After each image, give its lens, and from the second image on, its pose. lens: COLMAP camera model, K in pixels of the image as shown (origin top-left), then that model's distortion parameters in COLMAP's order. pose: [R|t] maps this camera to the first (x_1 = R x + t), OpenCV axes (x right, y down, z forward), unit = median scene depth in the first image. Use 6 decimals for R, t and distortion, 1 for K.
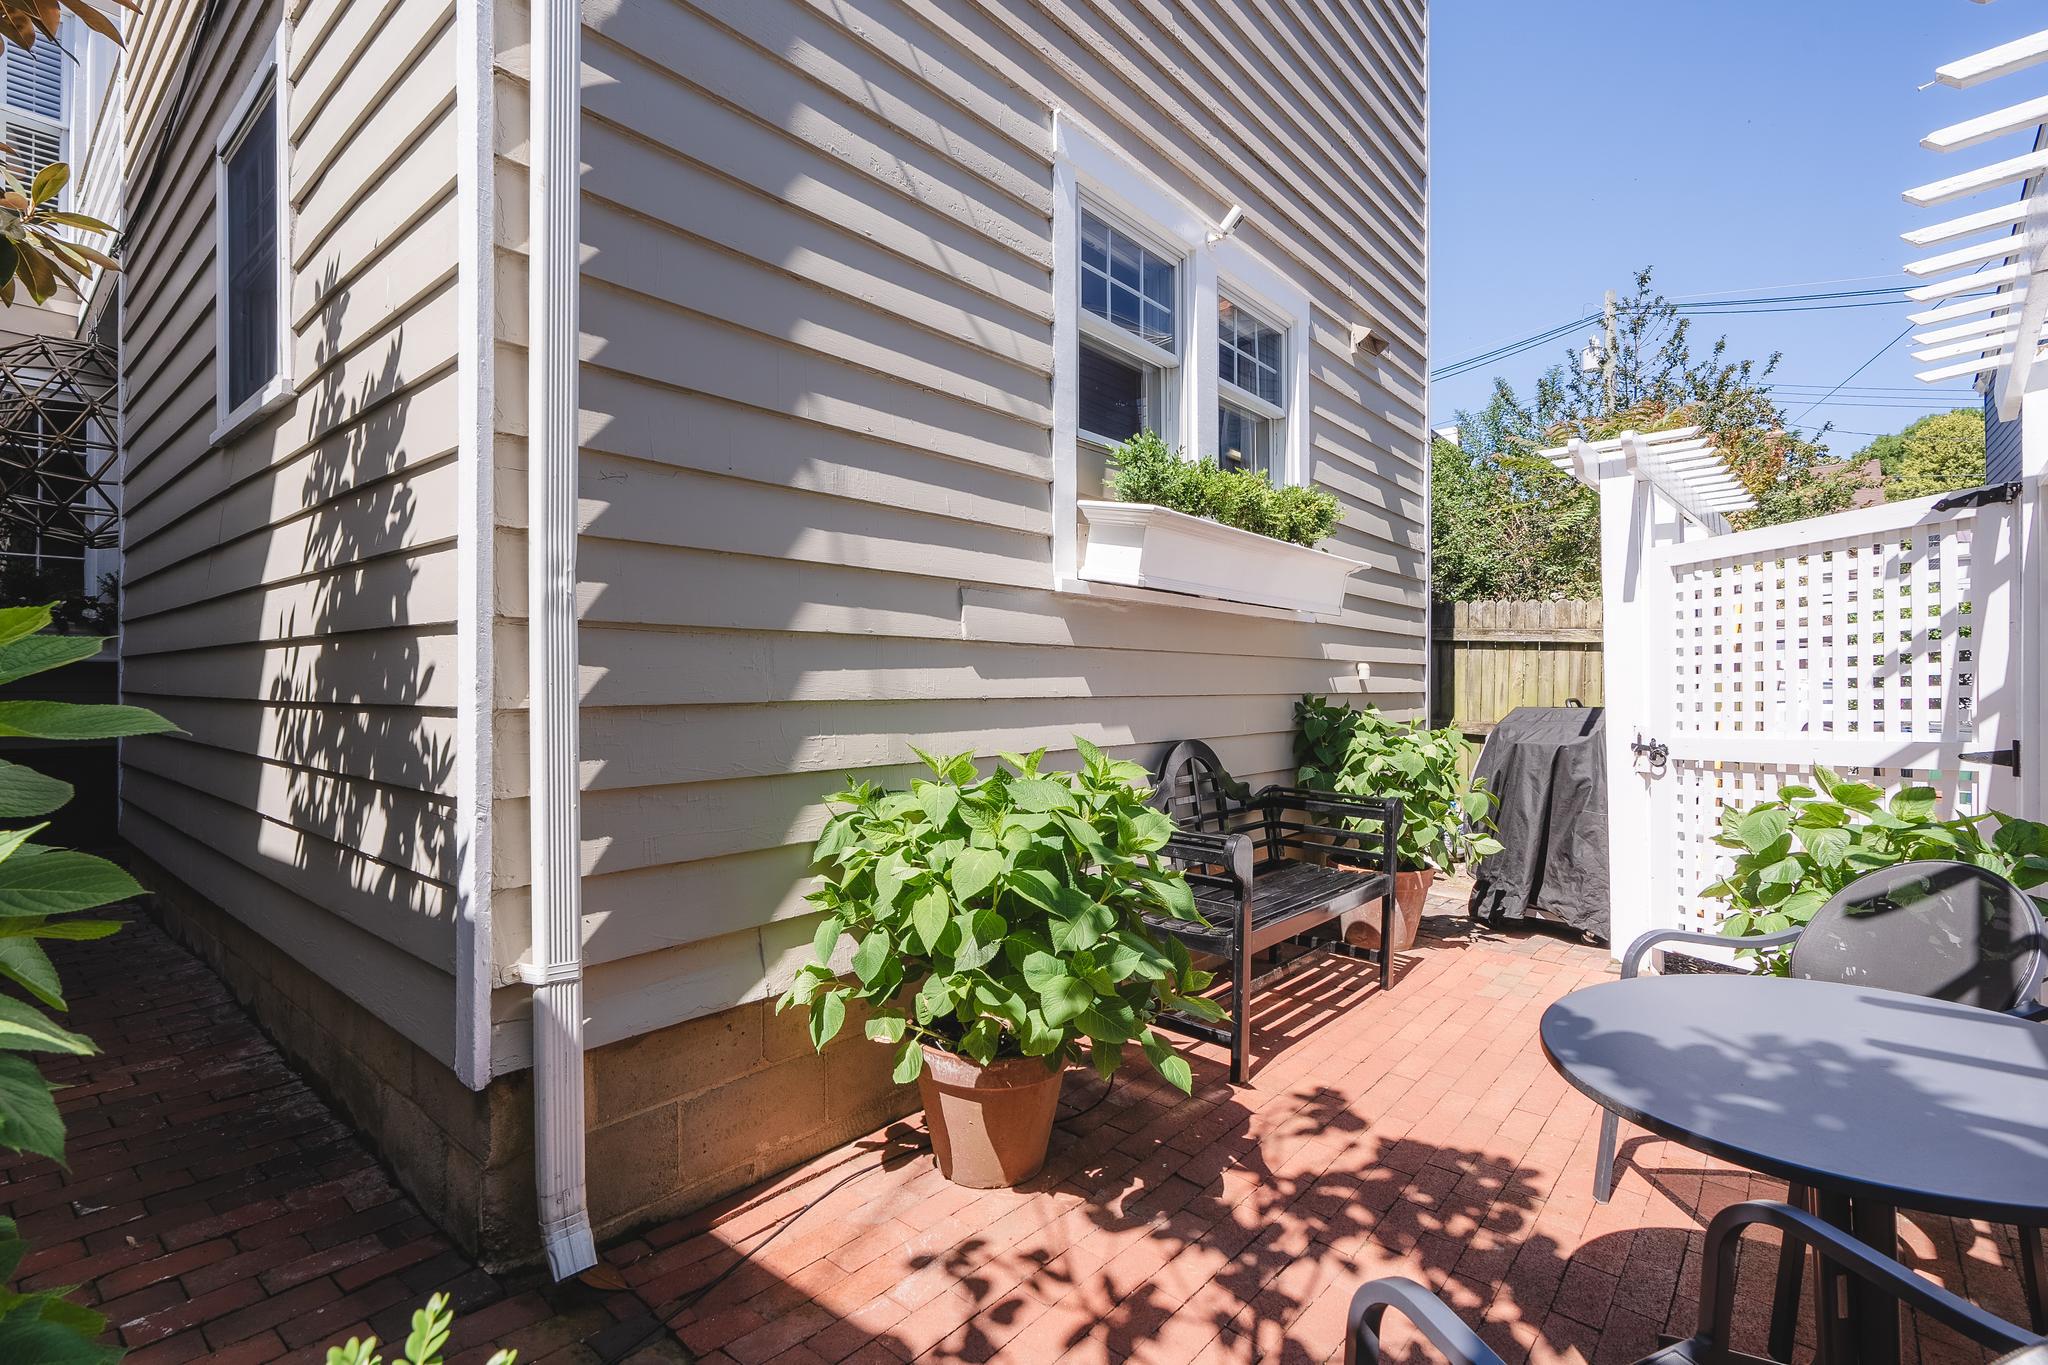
lens RADIAL K [[920.1, 0, 1017.1], [0, 920.1, 674.5], [0, 0, 1]] dist [-0.008222, 0.002294]
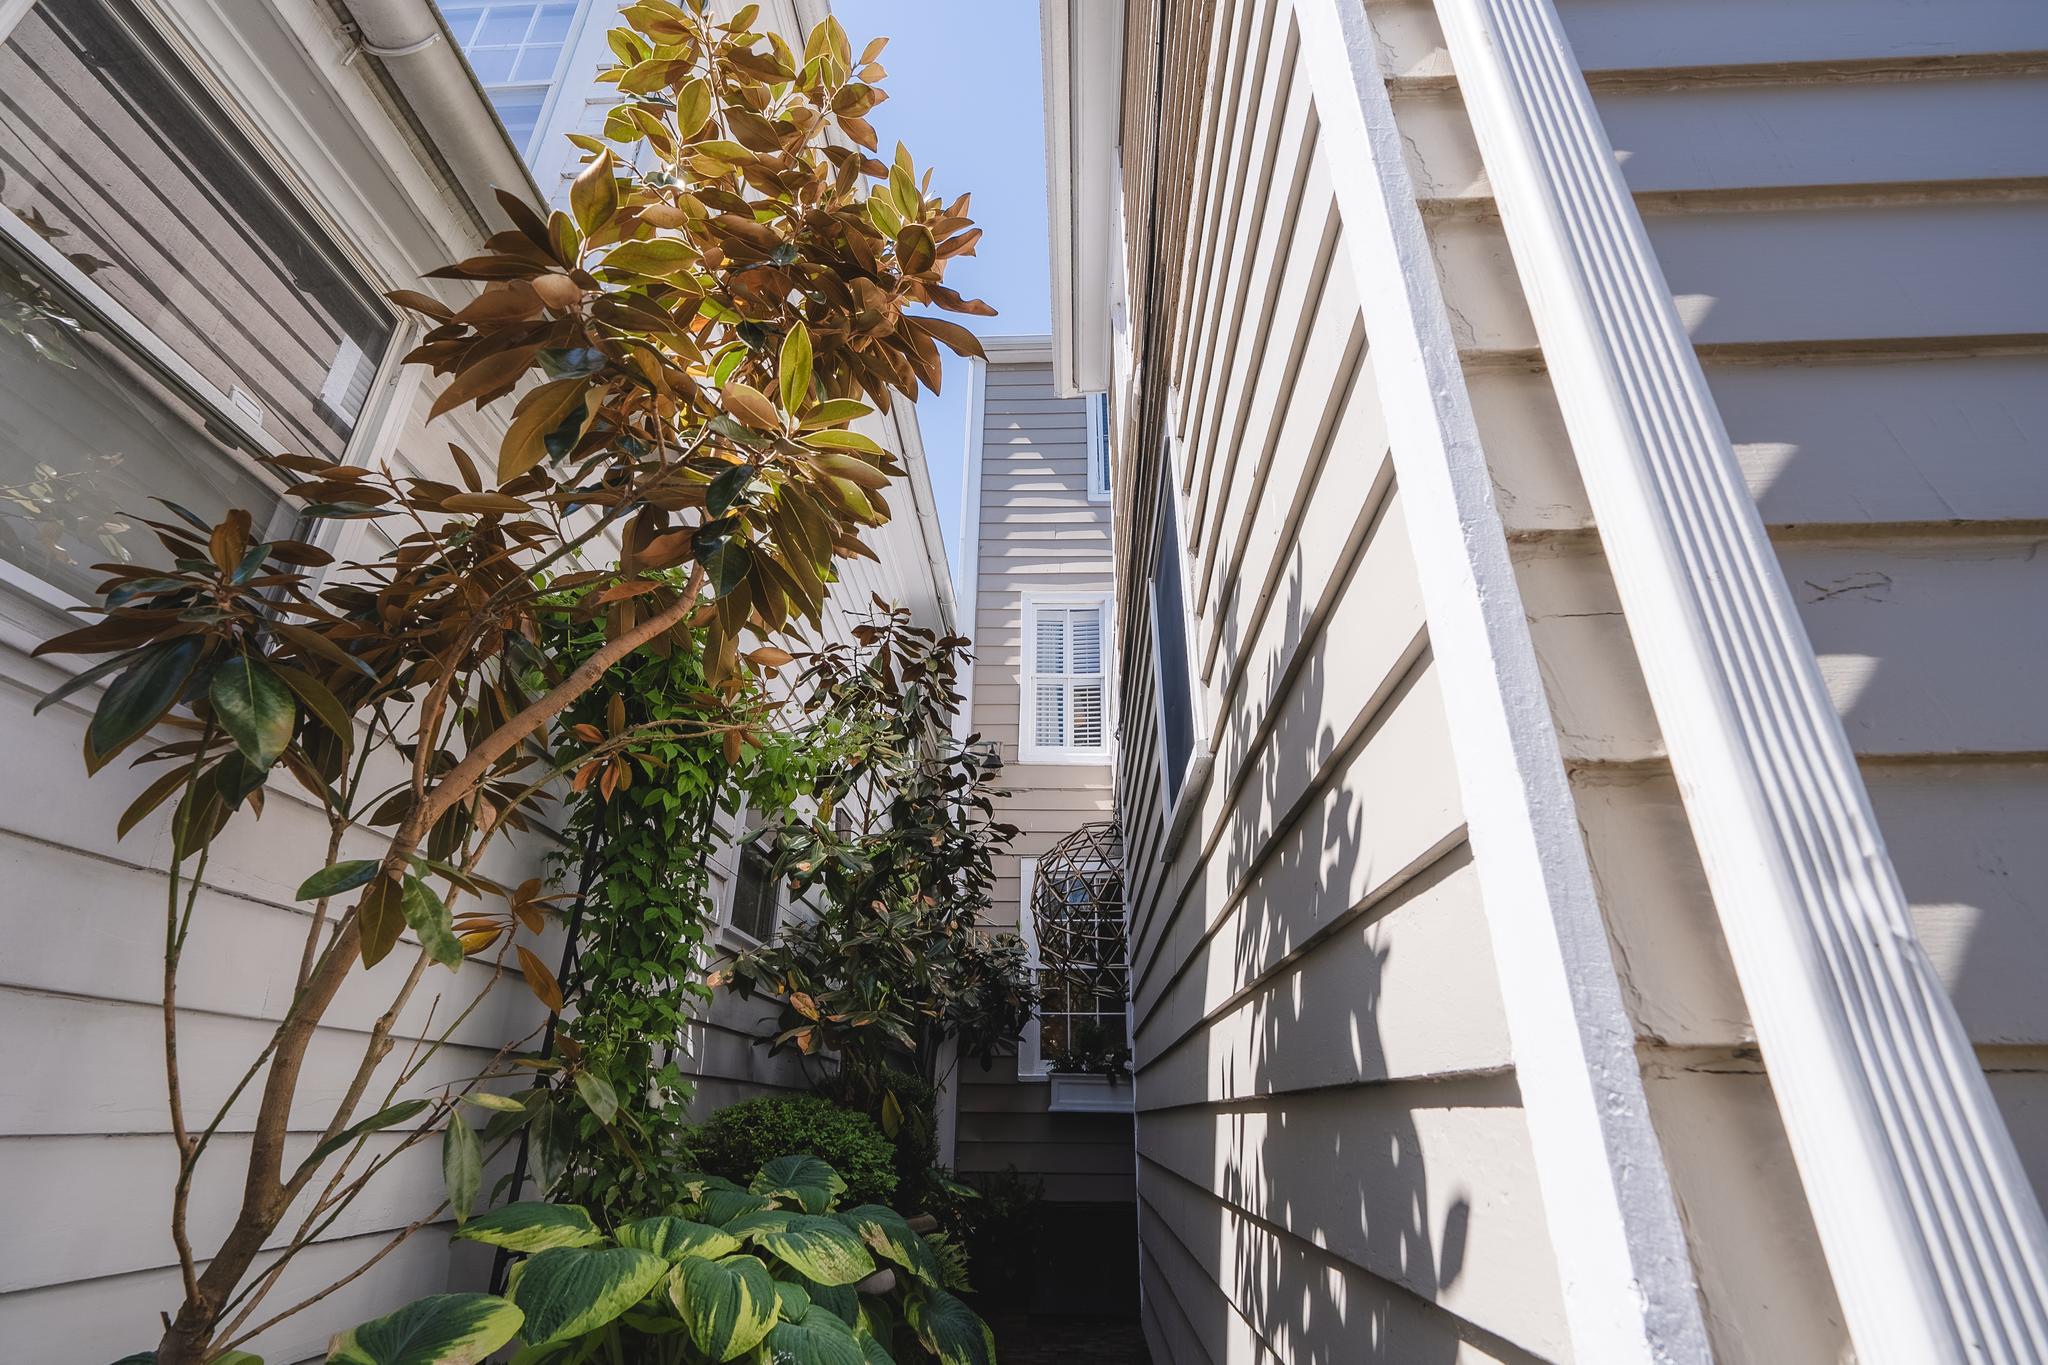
lens RADIAL K [[920.1, 0, 1024.0], [0, 920.1, 682.5], [0, 0, 1]] dist [-0.008222, 0.002294]
pose [[0.593637, -0.339176, -0.729764, -0.336462], [-0.006355, 0.904835, -0.425714, -0.032930], [0.804708, 0.257357, 0.534988, 0.506241]]
